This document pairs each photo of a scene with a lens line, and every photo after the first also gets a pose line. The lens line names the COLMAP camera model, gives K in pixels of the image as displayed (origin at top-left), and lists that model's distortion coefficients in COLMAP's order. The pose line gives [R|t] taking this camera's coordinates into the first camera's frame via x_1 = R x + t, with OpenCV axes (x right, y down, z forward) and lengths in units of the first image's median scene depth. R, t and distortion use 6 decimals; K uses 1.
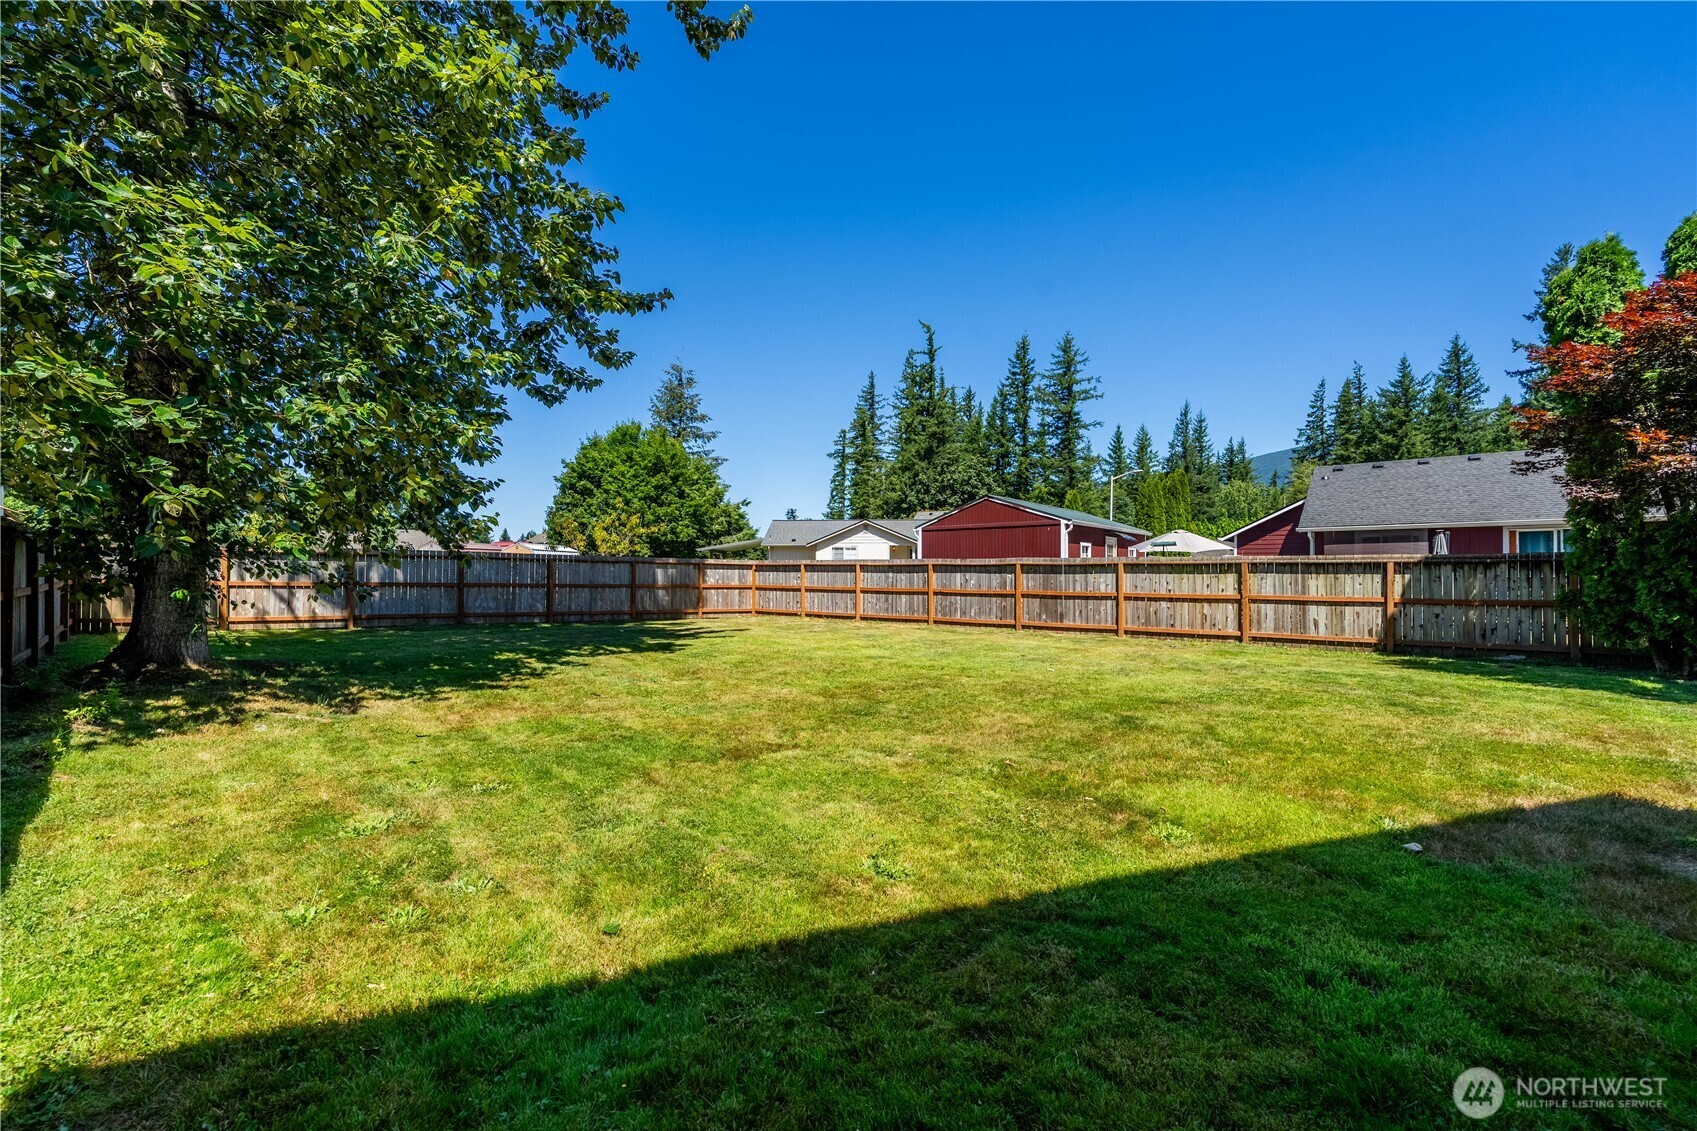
lens RADIAL K [[692.5, 0, 845.1], [0, 692.5, 560.6], [0, 0, 1]] dist [-0.000370, -0.000410]
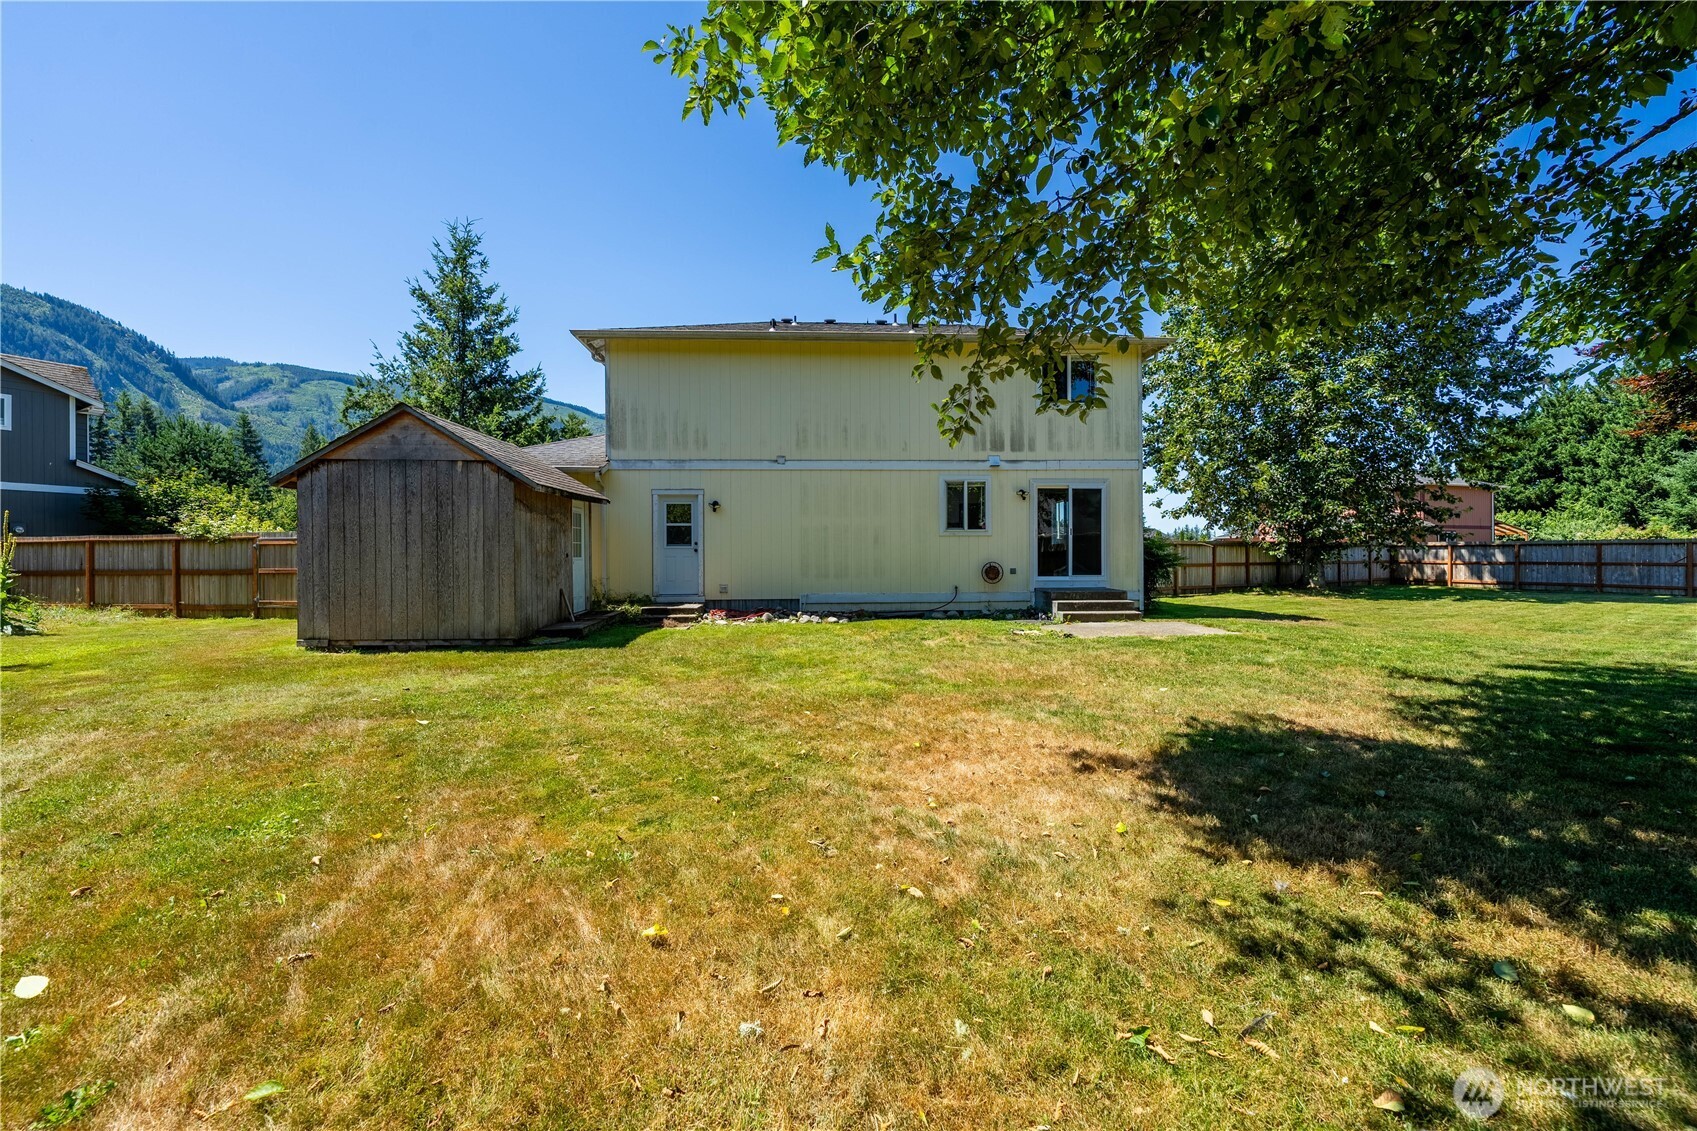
lens RADIAL K [[692.5, 0, 855.7], [0, 692.5, 566.7], [0, 0, 1]] dist [-0.000370, -0.000410]
pose [[-0.261347, 0.003971, -0.965237, 1.233035], [0.022684, 0.999741, -0.002029, 0.011211], [0.964978, -0.022426, -0.261369, -0.073437]]
